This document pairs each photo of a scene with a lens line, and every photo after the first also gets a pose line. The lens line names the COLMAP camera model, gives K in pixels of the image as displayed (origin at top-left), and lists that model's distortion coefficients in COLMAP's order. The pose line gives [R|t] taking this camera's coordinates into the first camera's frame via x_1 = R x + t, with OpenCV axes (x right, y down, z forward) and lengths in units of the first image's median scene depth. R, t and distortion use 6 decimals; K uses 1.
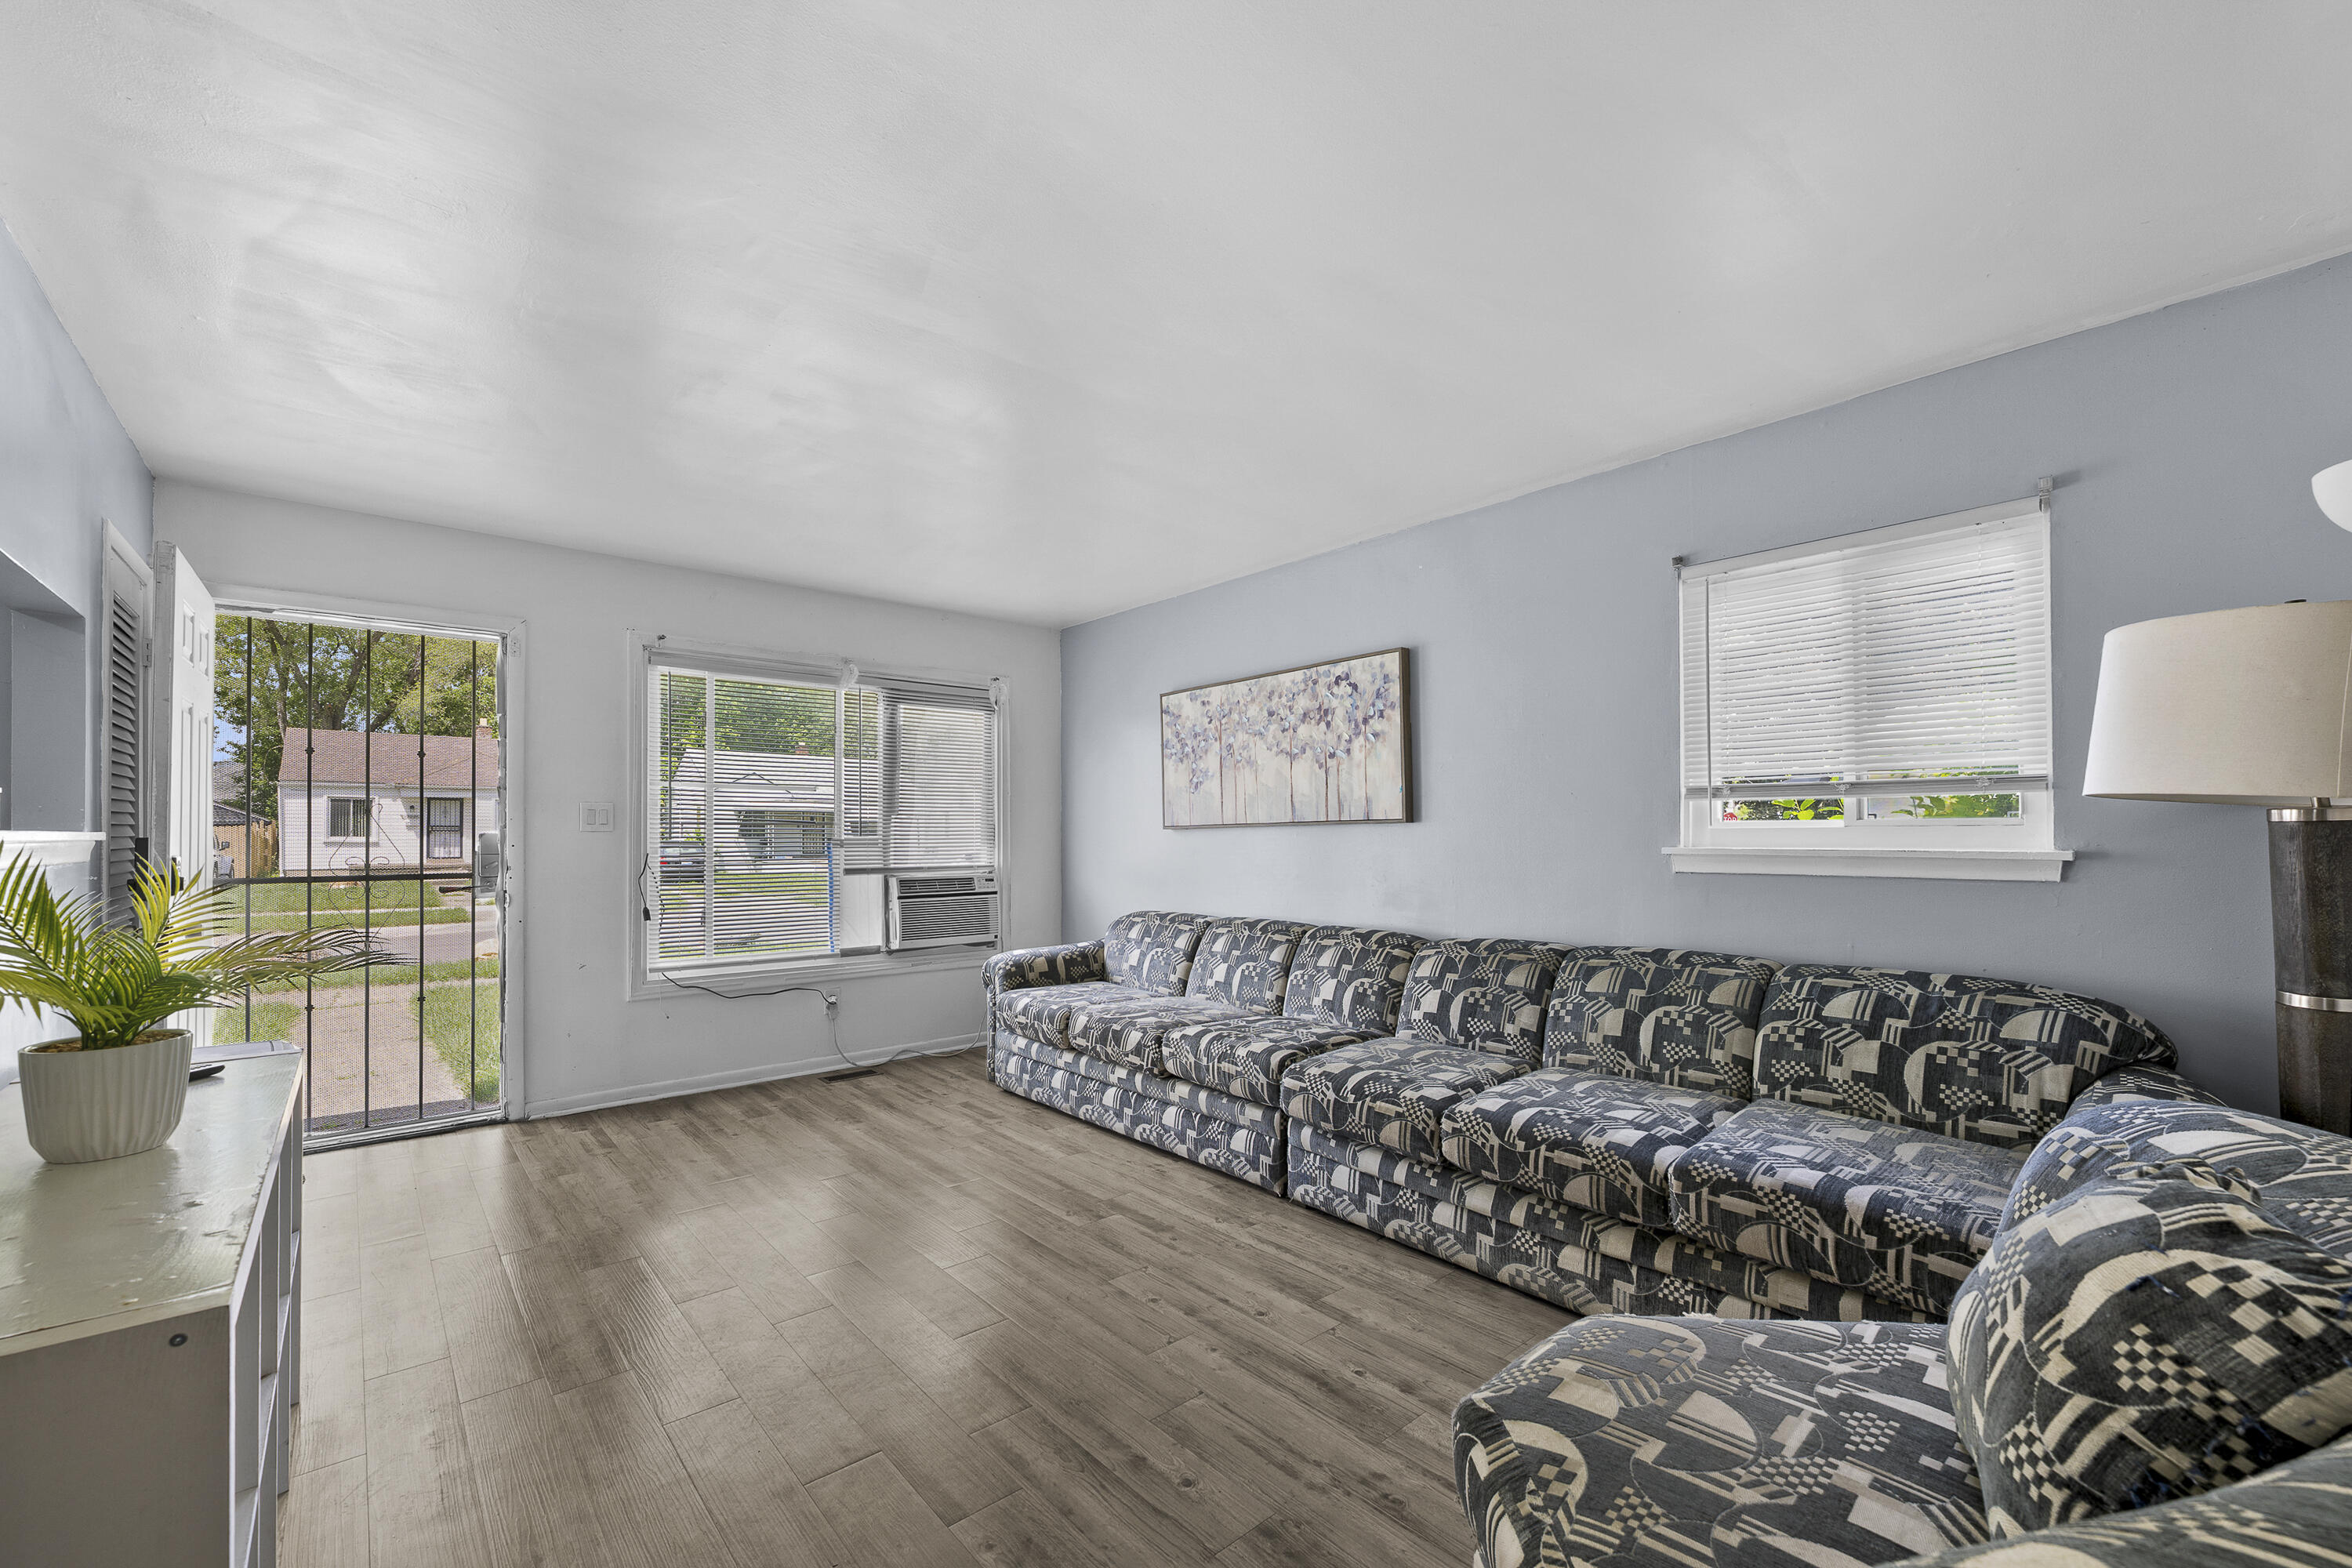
lens RADIAL K [[963.5, 0, 1182.1], [0, 963.5, 820.6], [0, 0, 1]] dist [-0.000260, -0.000235]
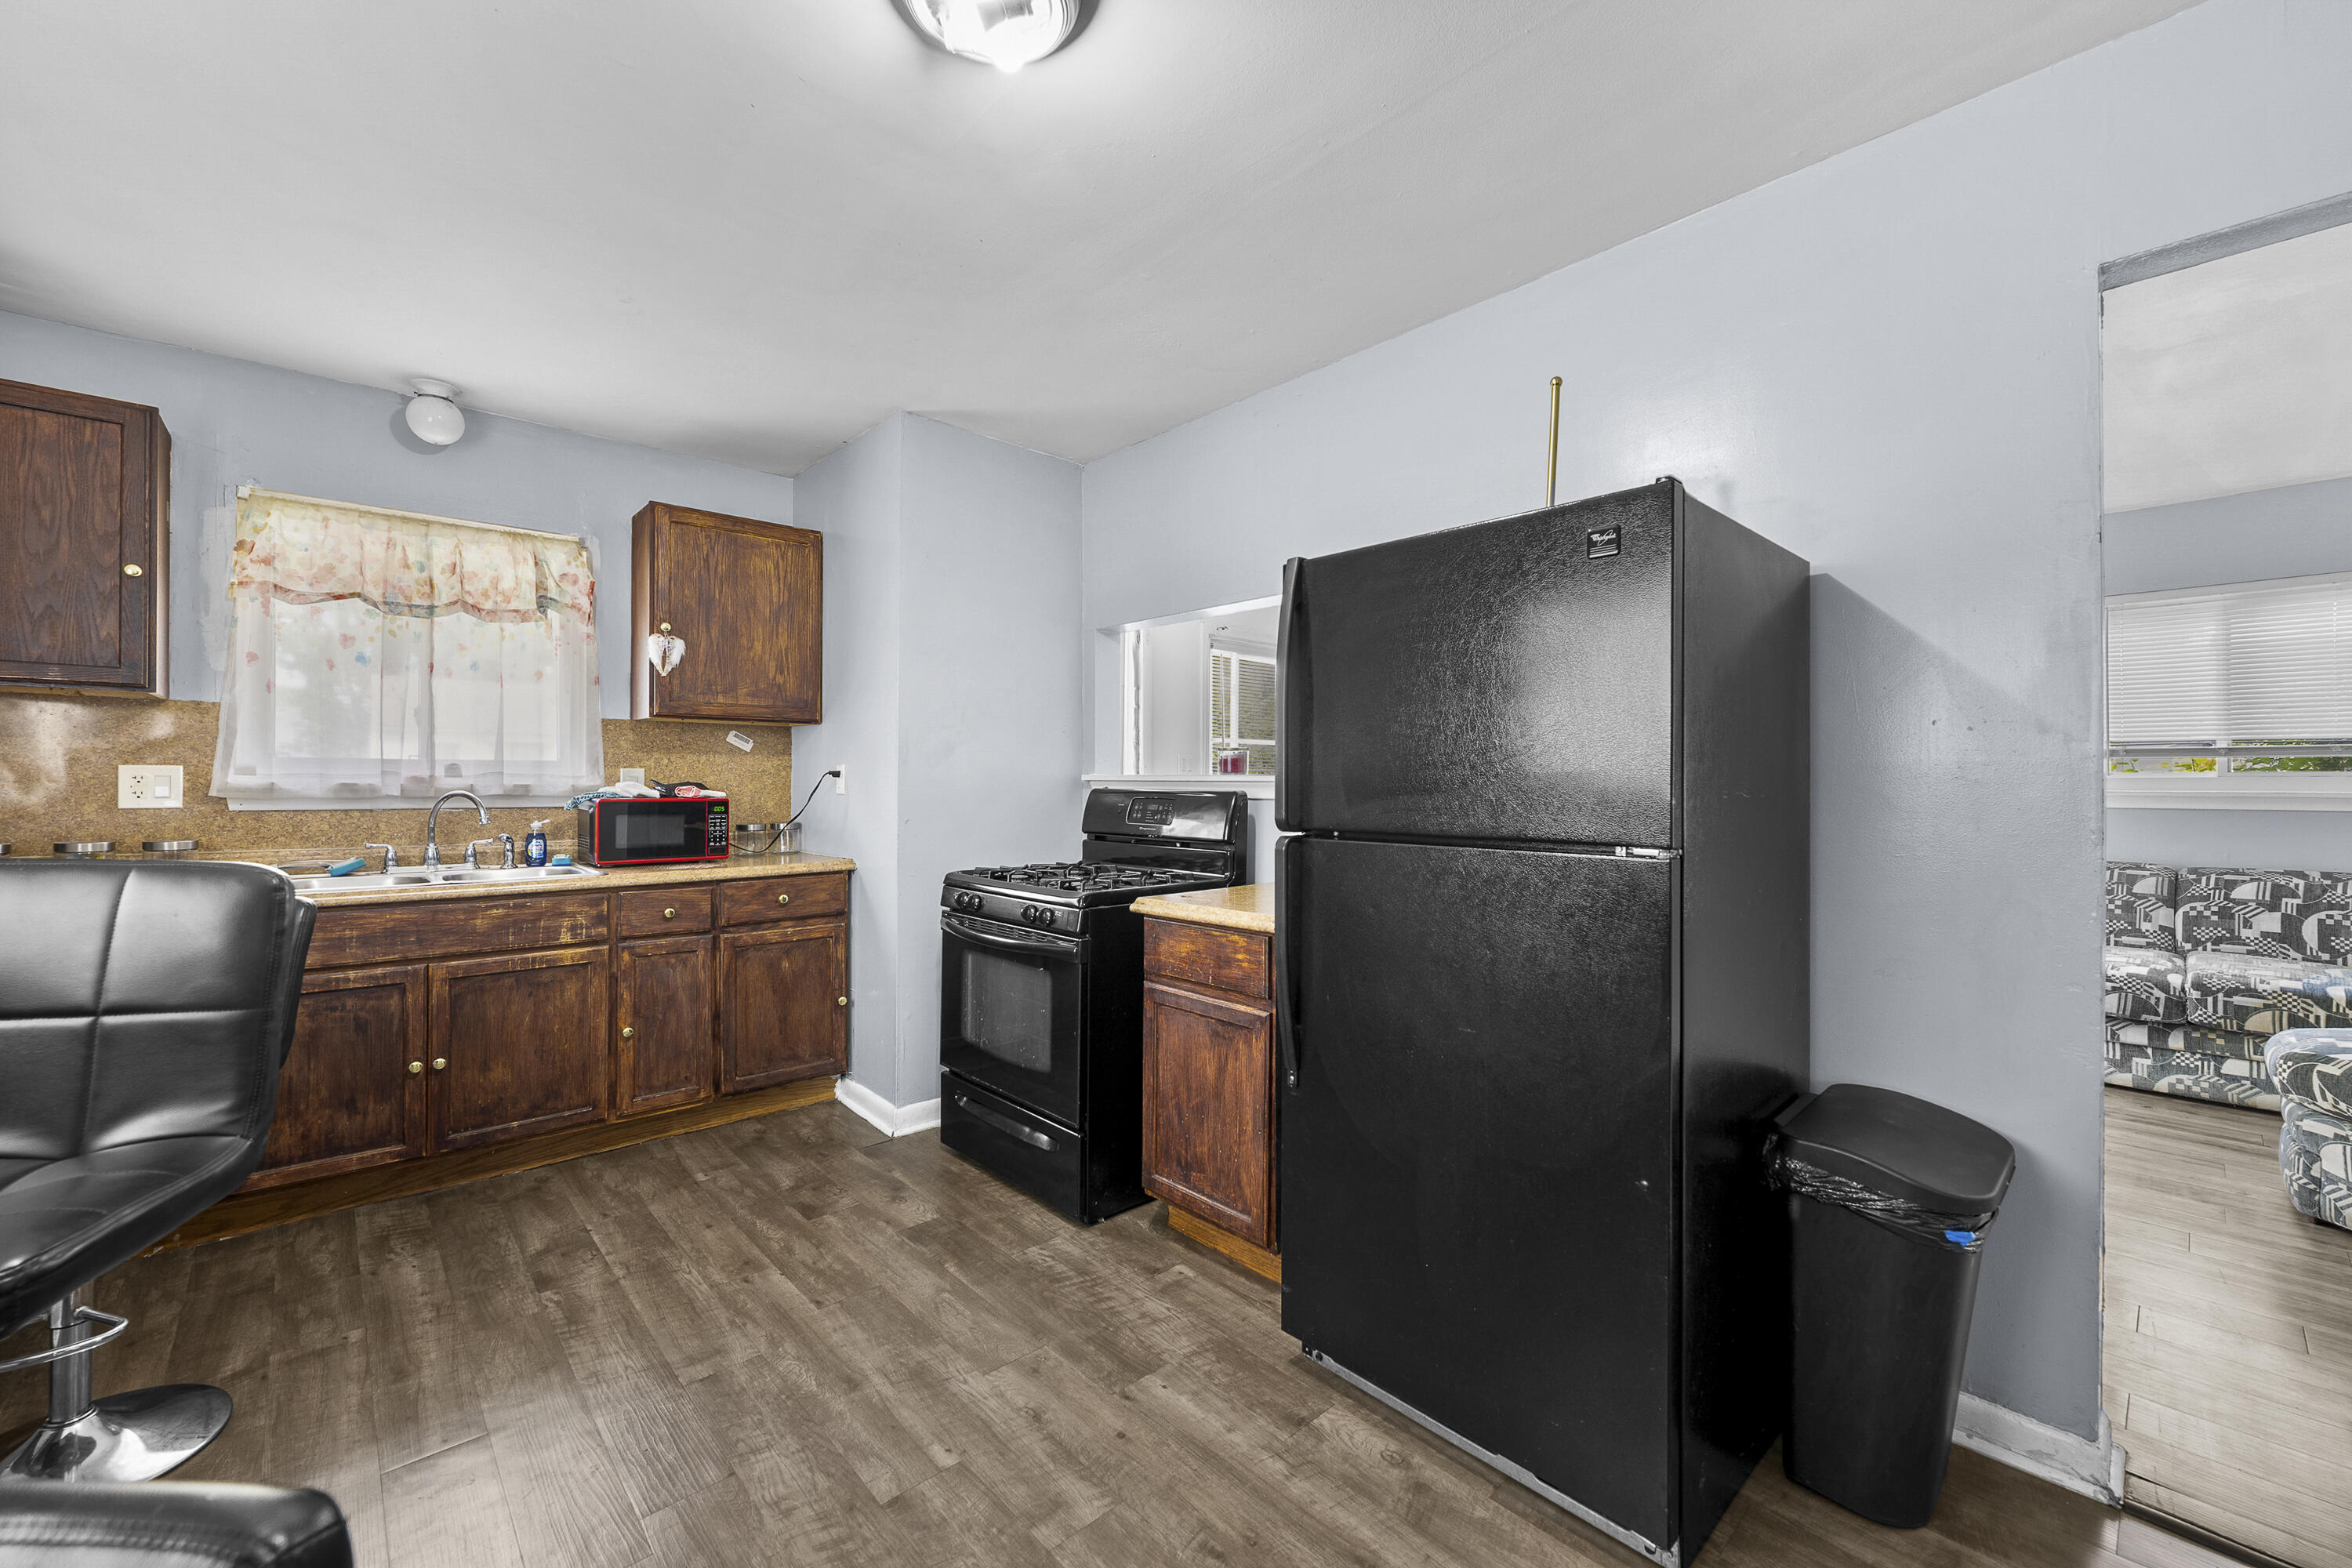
lens RADIAL K [[934.7, 0, 1178.3], [0, 934.7, 782.2], [0, 0, 1]] dist [-0.001391, -0.000026]
pose [[0.999678, 0.006969, 0.024405, -0.938913], [-0.007256, 0.999905, 0.011679, 0.008481], [-0.024321, -0.011852, 0.999634, -0.405429]]
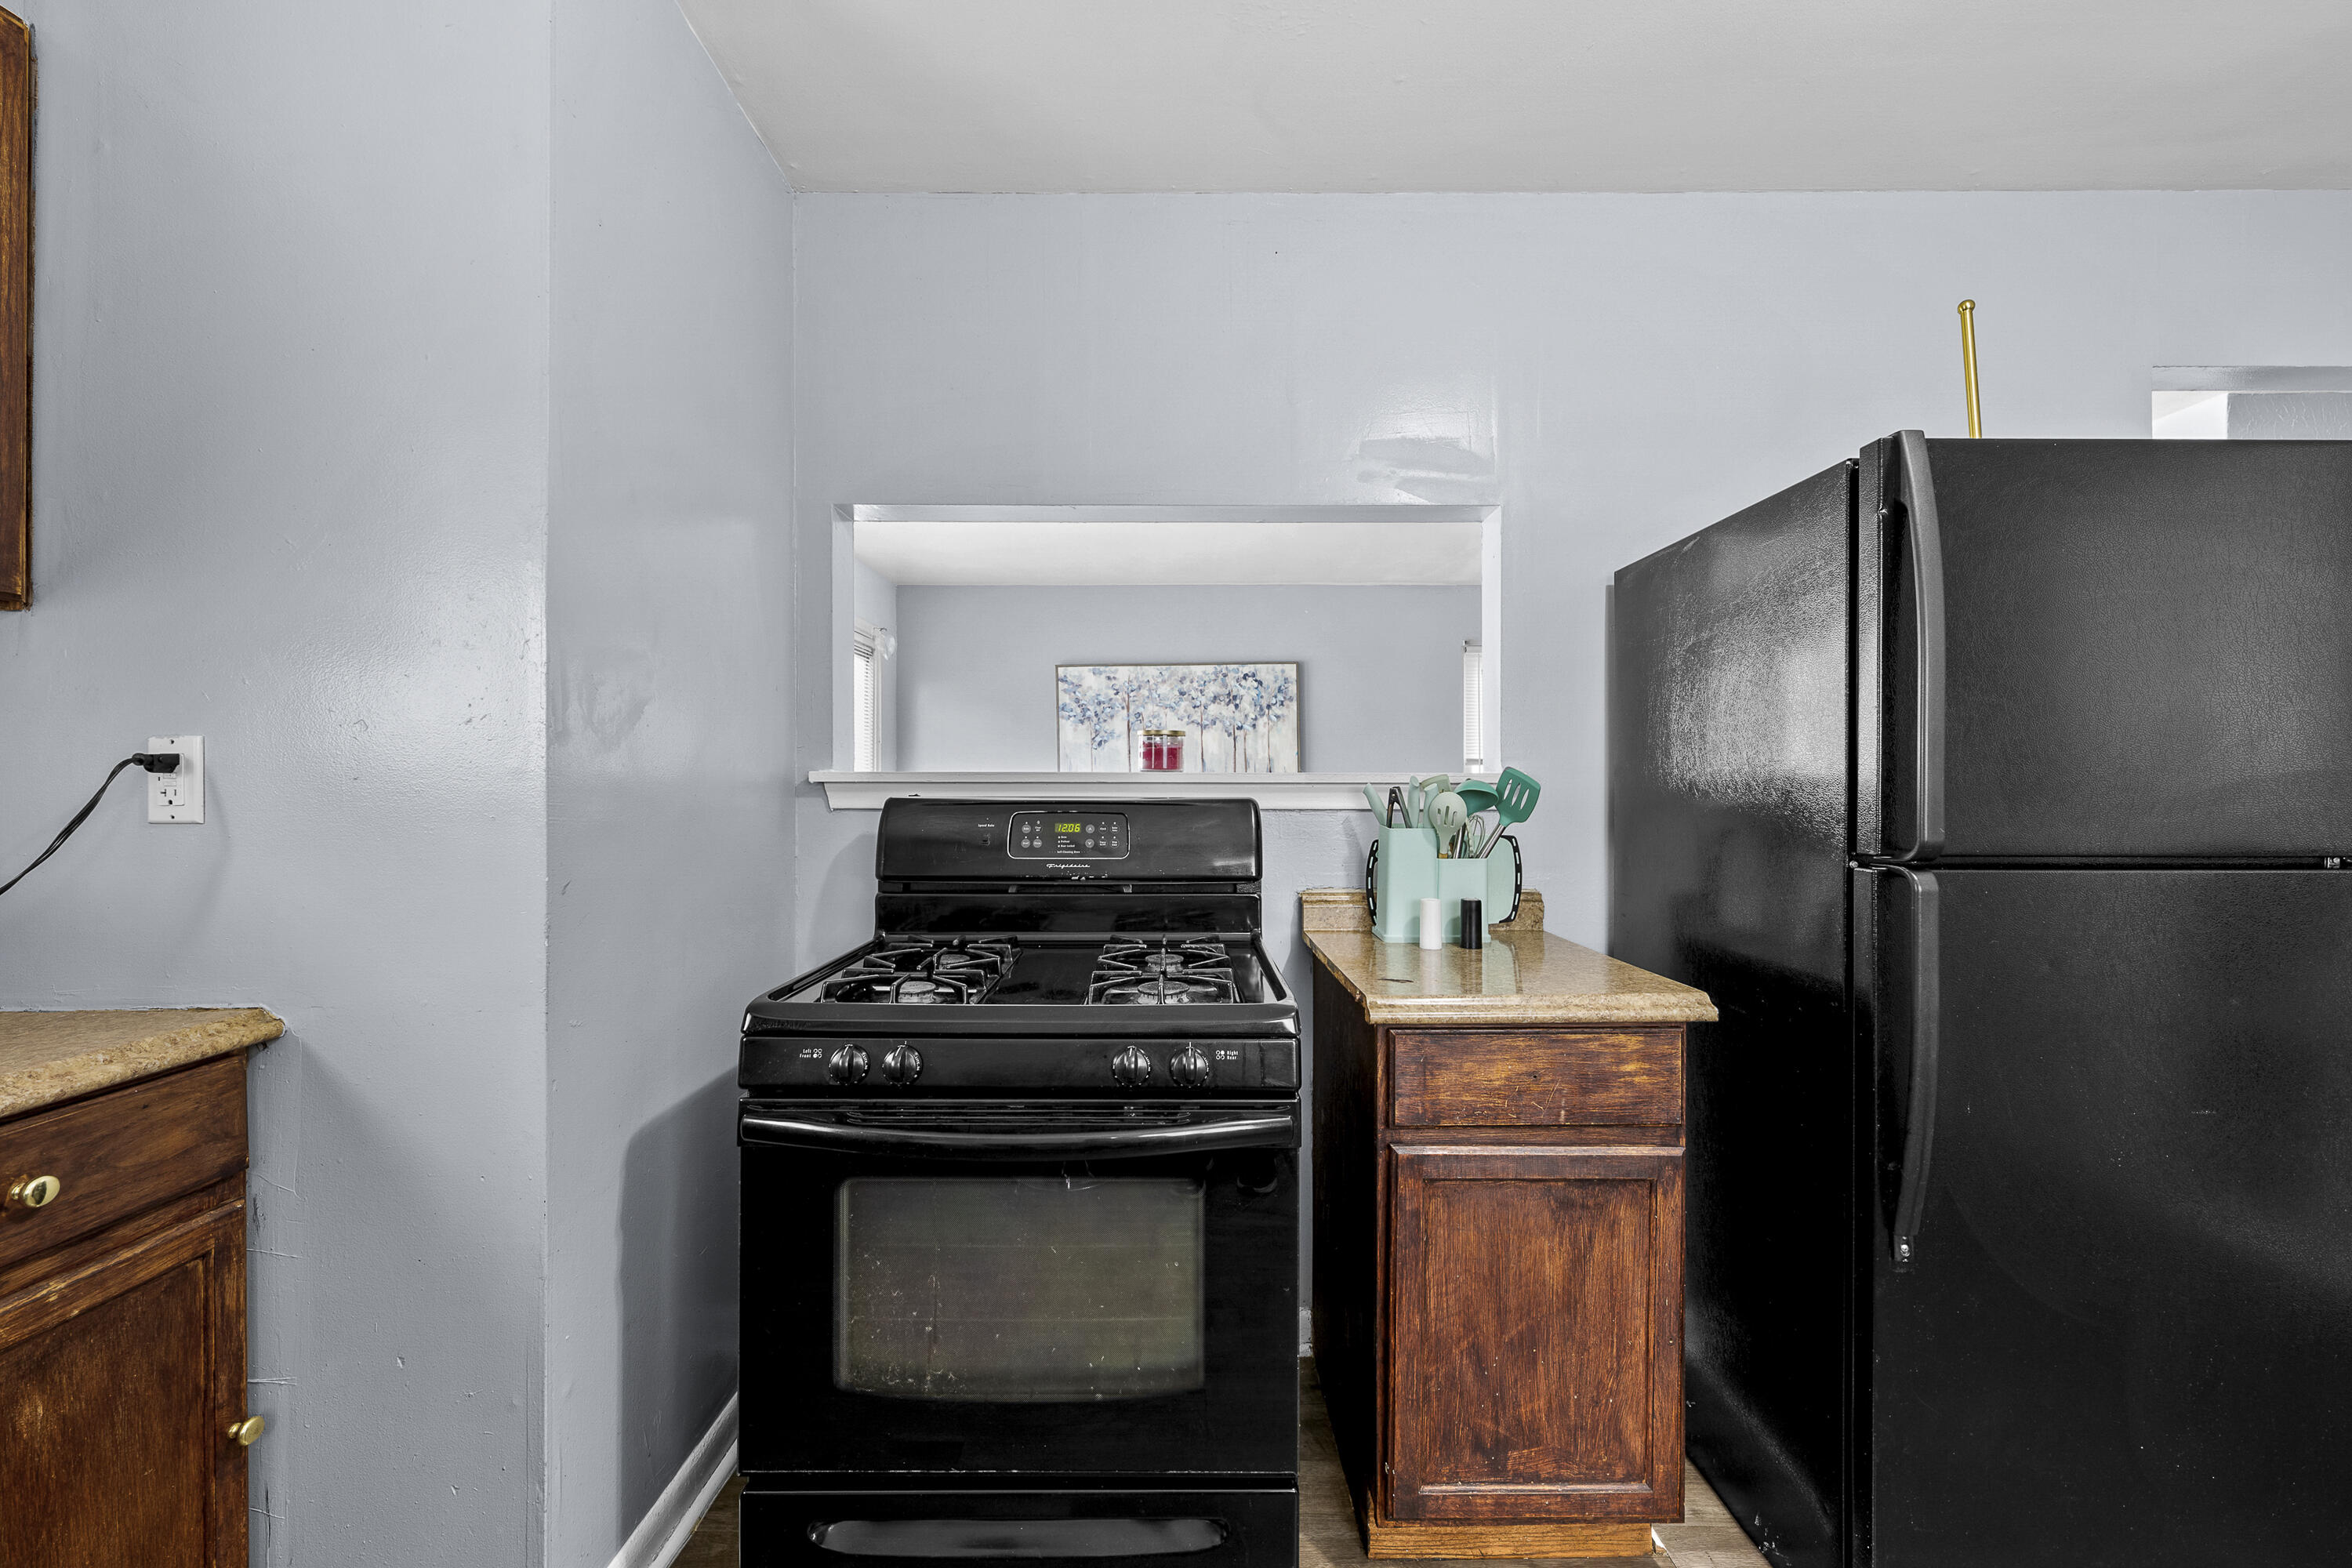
lens RADIAL K [[934.7, 0, 1178.3], [0, 934.7, 782.2], [0, 0, 1]] dist [-0.001391, -0.000026]
pose [[0.654920, 0.006693, 0.755668, -1.372116], [-0.012319, 0.999922, 0.001820, 0.017309], [-0.755597, -0.010502, 0.654952, 0.216536]]
